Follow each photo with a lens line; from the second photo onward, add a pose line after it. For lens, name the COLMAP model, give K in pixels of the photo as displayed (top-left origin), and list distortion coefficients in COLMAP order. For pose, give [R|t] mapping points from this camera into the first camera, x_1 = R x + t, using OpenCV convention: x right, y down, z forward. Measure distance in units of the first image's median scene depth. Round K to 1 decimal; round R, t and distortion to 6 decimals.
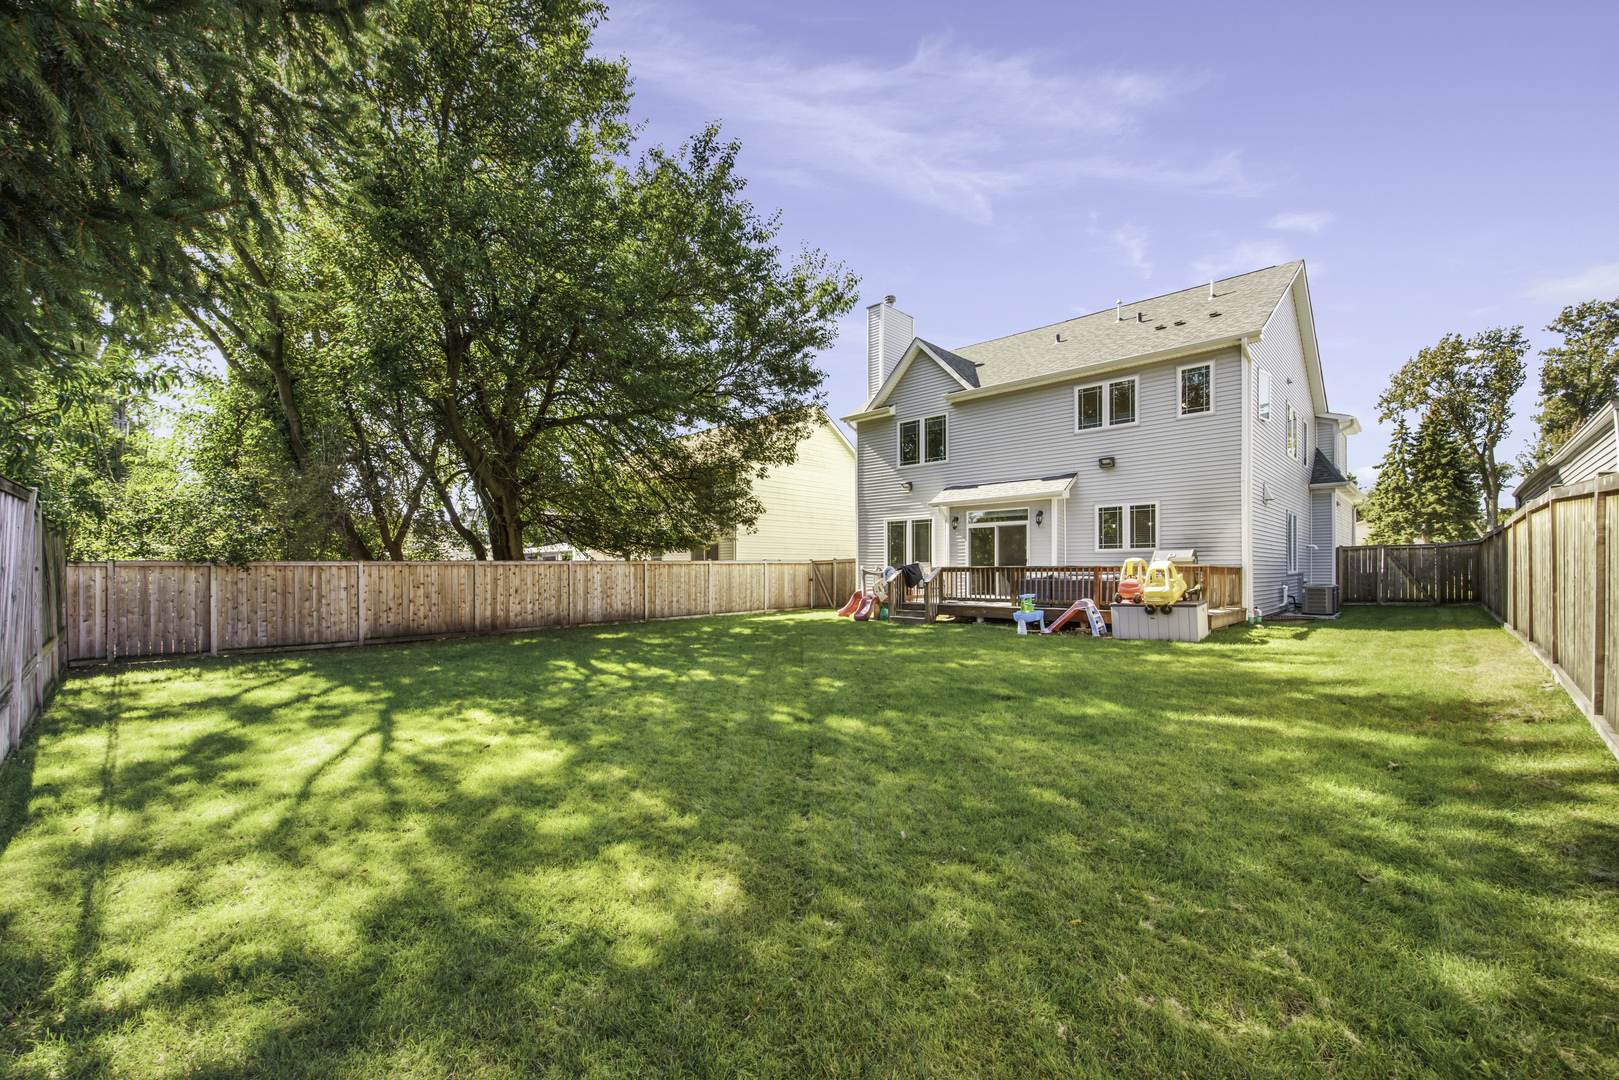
lens RADIAL K [[665.0, 0, 829.0], [0, 665.0, 558.9], [0, 0, 1]] dist [-0.000837, -0.000086]
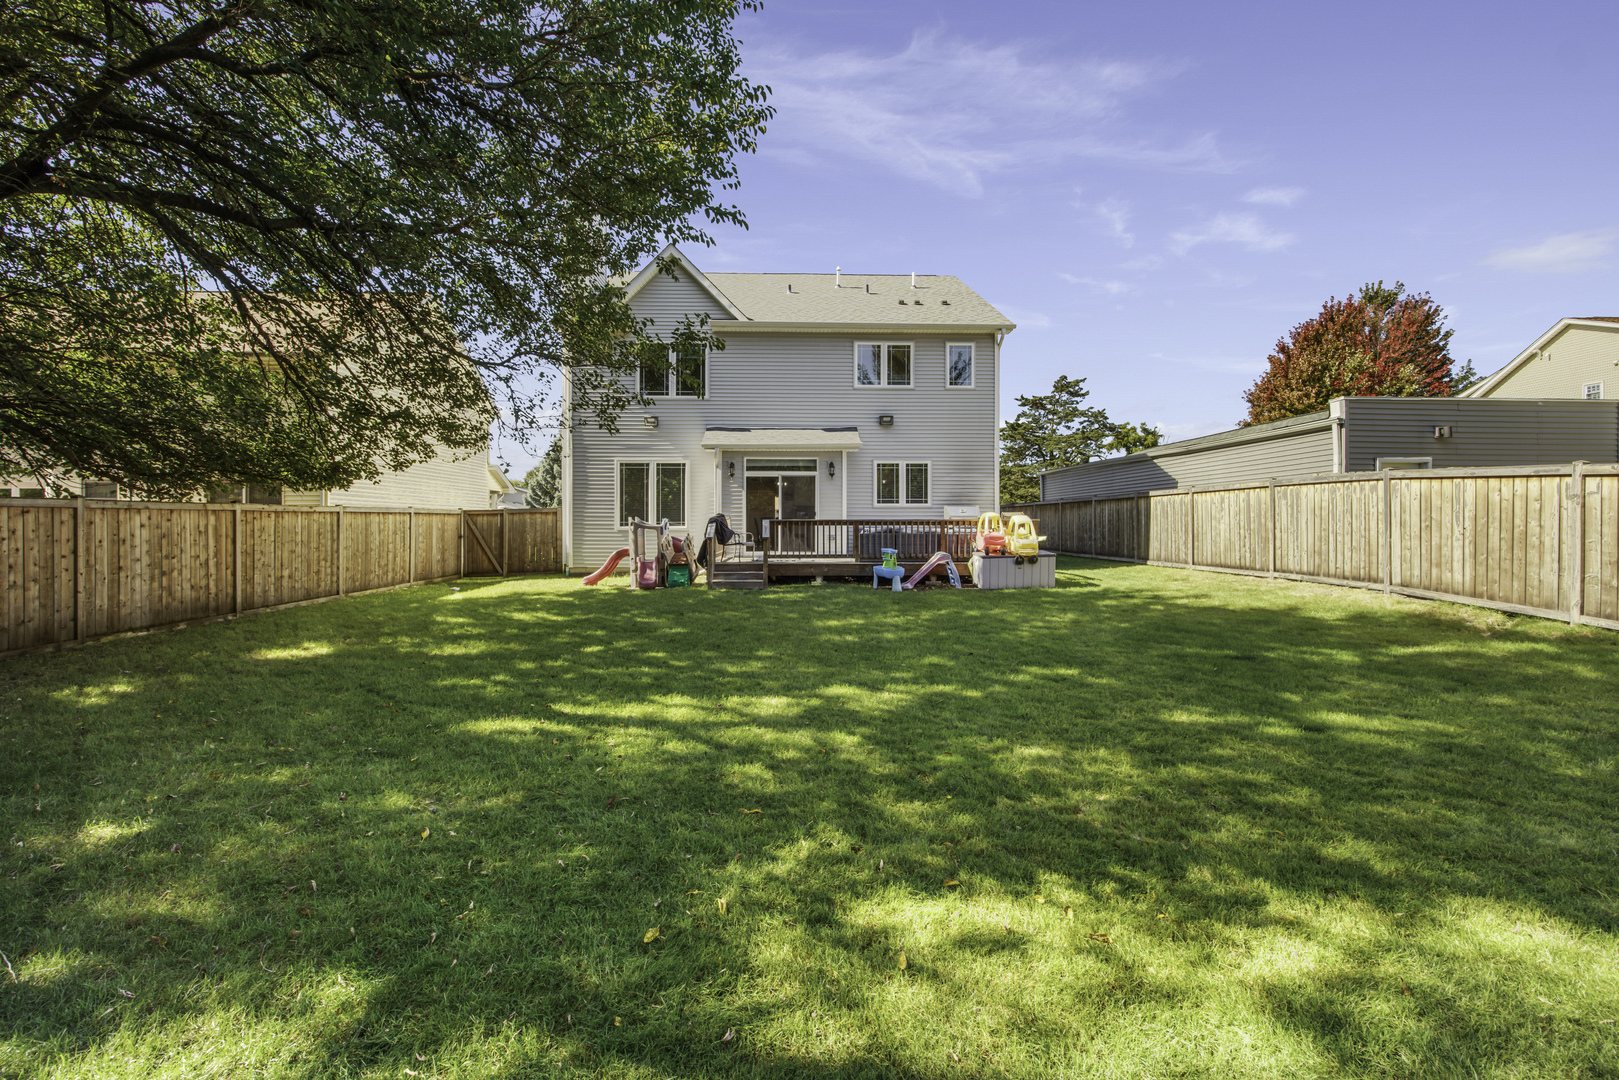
lens RADIAL K [[656.3, 0, 814.6], [0, 656.3, 520.9], [0, 0, 1]] dist [-0.000209, -0.000008]
pose [[0.709477, 0.007040, 0.704693, -0.359614], [-0.014557, 0.999883, 0.004666, 0.008011], [-0.704578, -0.013569, 0.709497, 0.329806]]
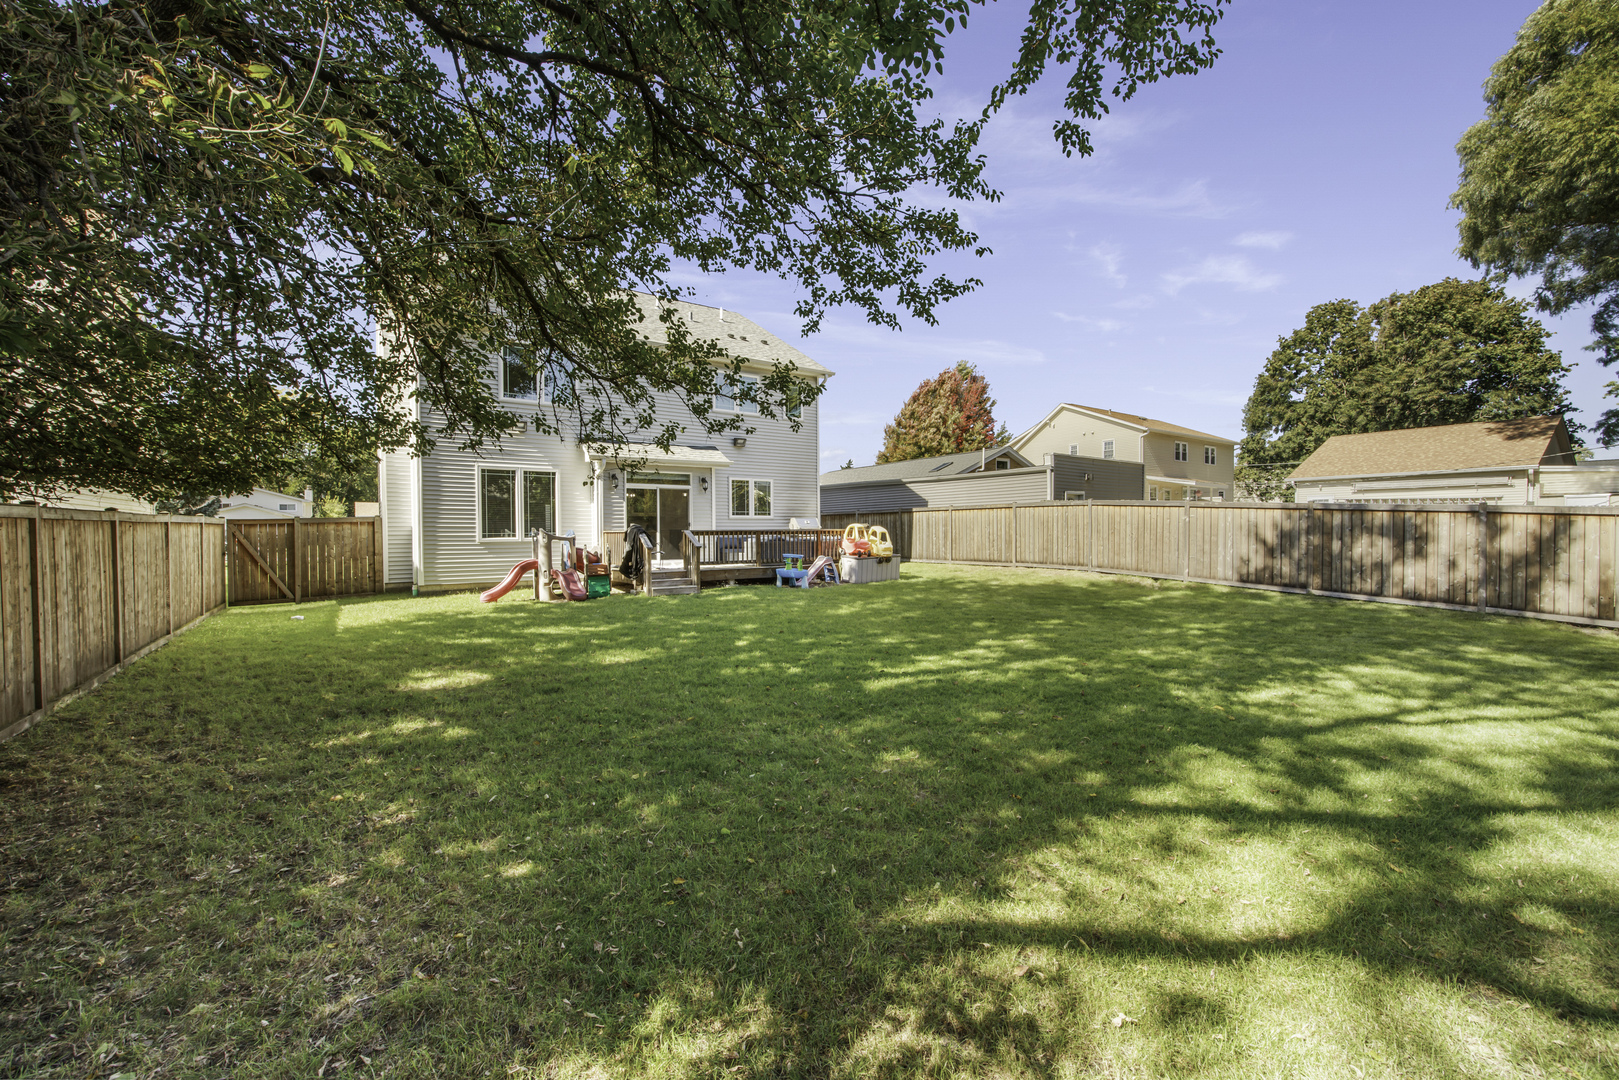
lens RADIAL K [[642.7, 0, 820.3], [0, 642.7, 539.0], [0, 0, 1]] dist [-0.001448, -0.000239]
pose [[0.210572, -0.008693, 0.977540, -0.626113], [-0.010822, 0.999878, 0.011223, 0.011333], [-0.977519, -0.012942, 0.210452, 0.582550]]
